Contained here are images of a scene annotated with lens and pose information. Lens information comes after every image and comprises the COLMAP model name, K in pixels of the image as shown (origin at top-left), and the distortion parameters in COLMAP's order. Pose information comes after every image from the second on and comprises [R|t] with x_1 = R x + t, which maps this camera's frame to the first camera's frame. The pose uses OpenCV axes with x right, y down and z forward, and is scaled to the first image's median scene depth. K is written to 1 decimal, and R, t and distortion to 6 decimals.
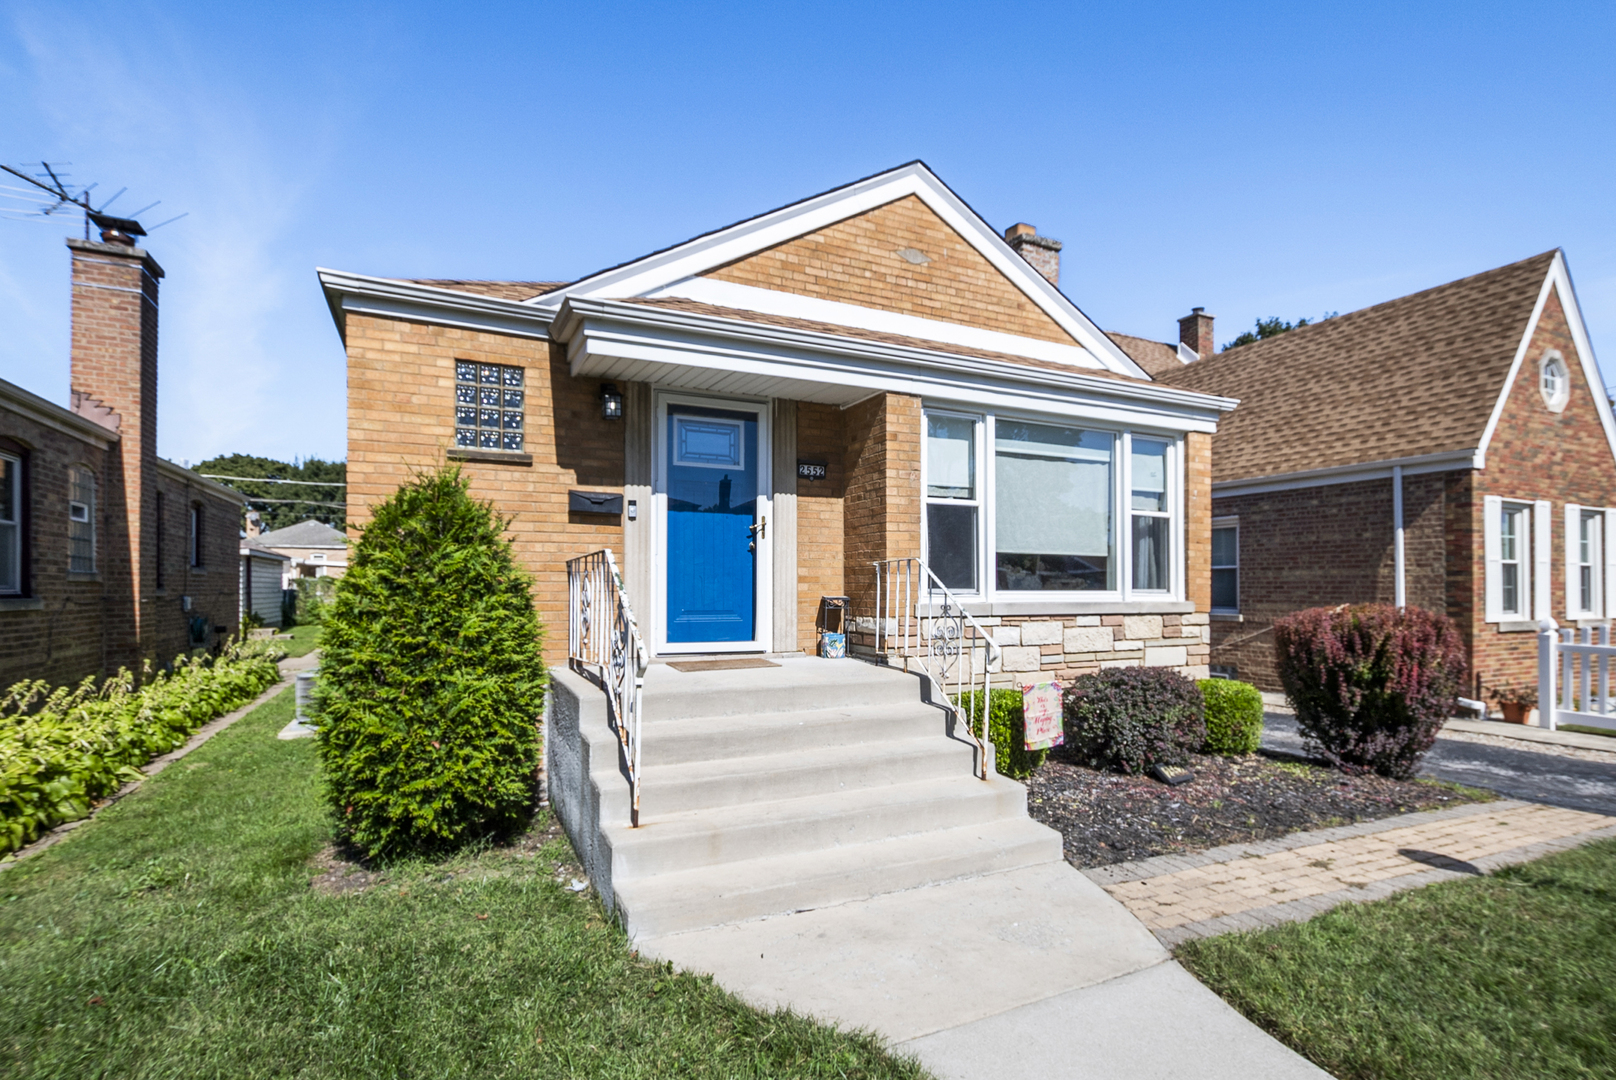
lens RADIAL K [[775.7, 0, 810.7], [0, 775.7, 588.8], [0, 0, 1]] dist [0.001354, -0.000290]
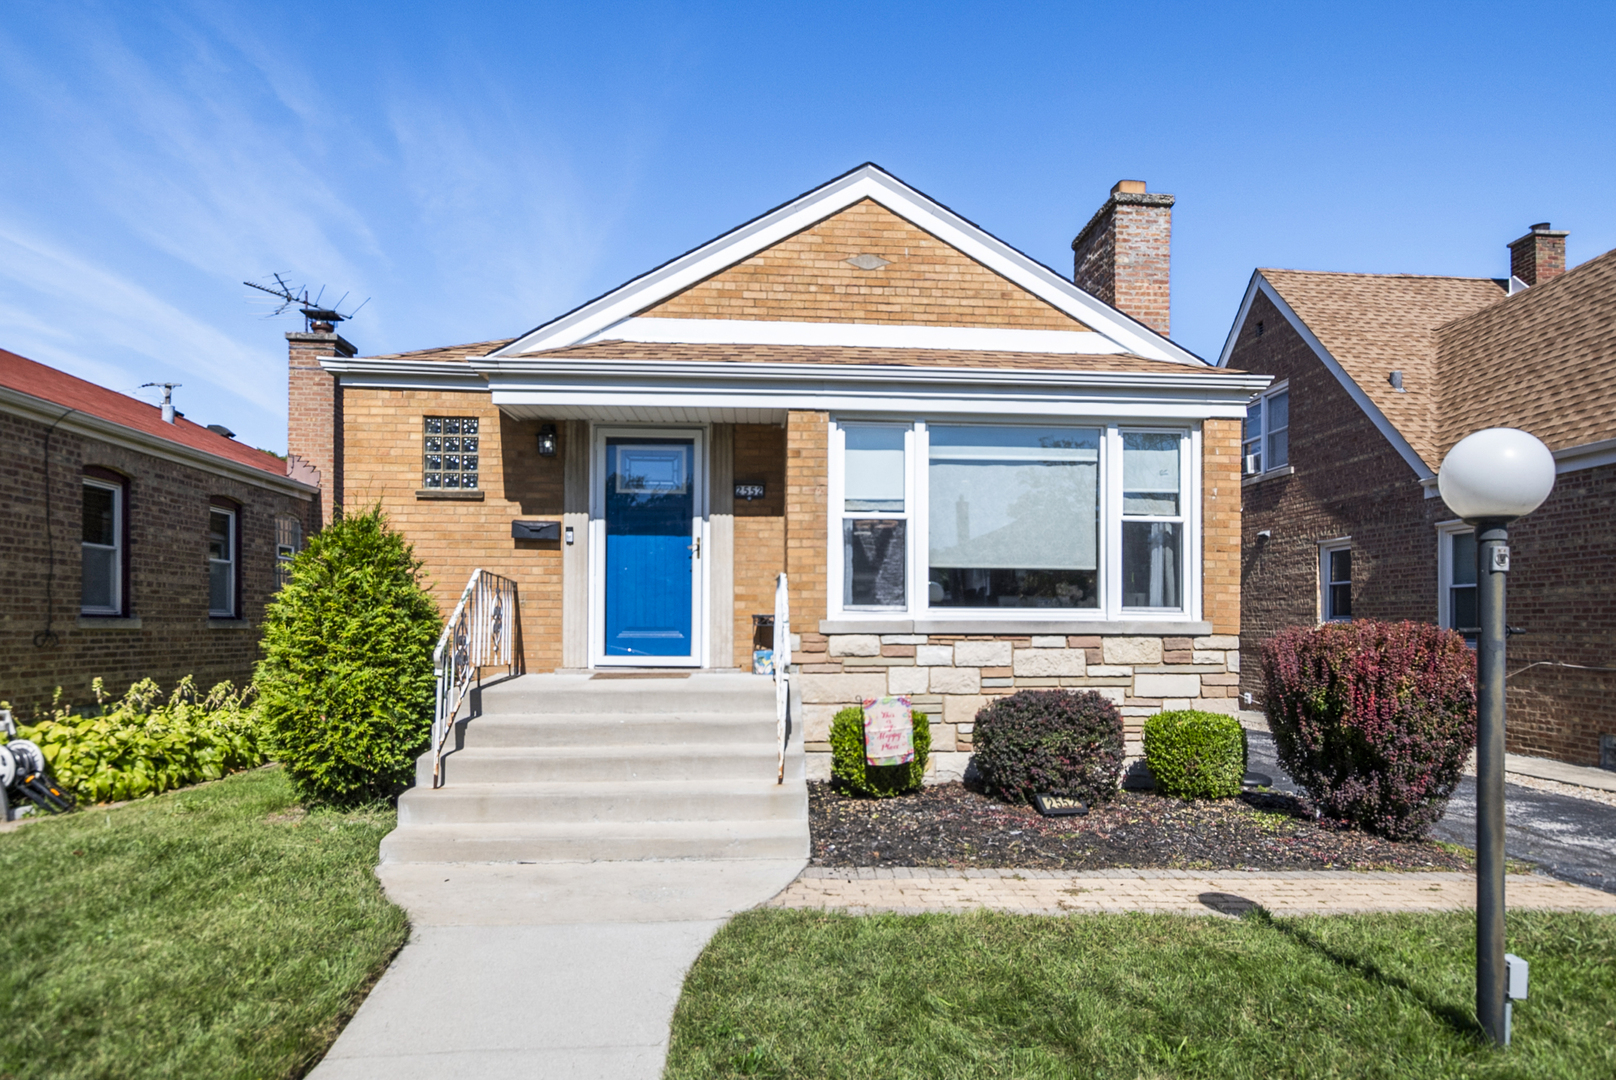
lens RADIAL K [[928.2, 0, 811.1], [0, 928.2, 624.6], [0, 0, 1]] dist [-0.000605, 0.000087]
pose [[0.930547, 0.000552, -0.366173, 0.531165], [-0.001743, 0.999994, -0.002923, 0.027181], [0.366169, 0.003358, 0.930542, -0.104344]]
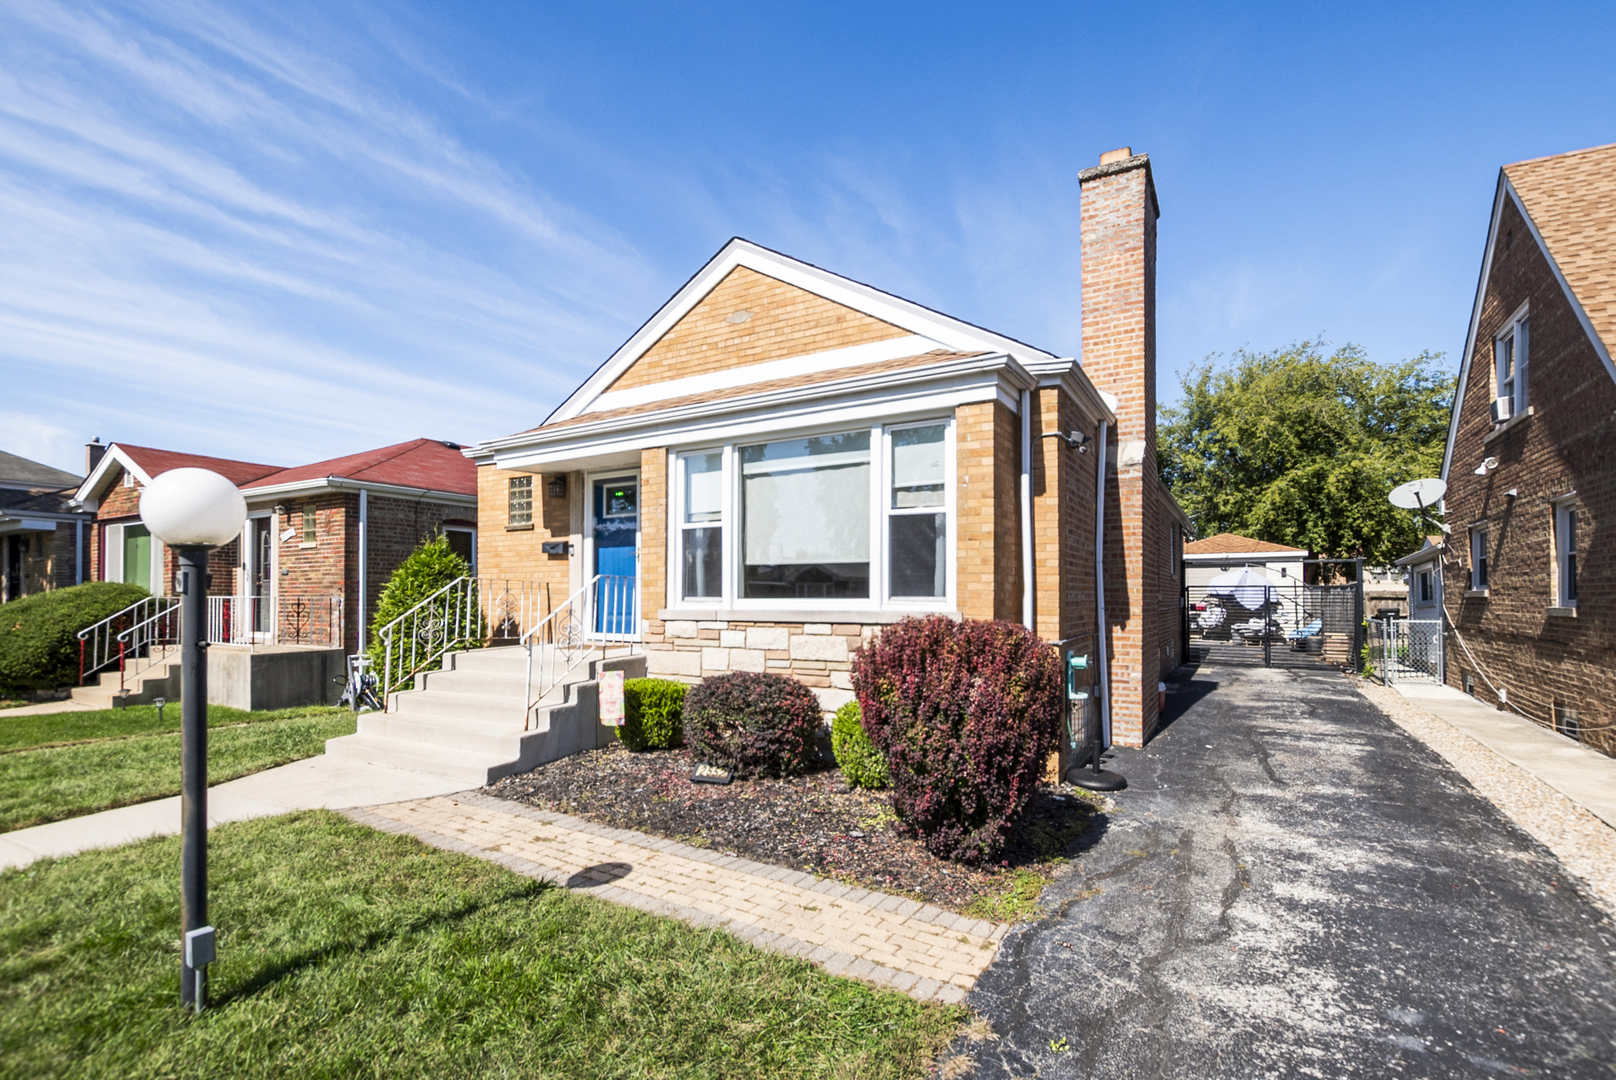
lens RADIAL K [[735.6, 0, 806.5], [0, 735.6, 596.3], [0, 0, 1]] dist [0.008492, -0.000148]
pose [[0.560262, -0.006109, -0.828293, 1.214728], [0.001440, 0.999978, -0.006401, 0.005752], [0.828314, 0.002393, 0.560258, 0.493904]]
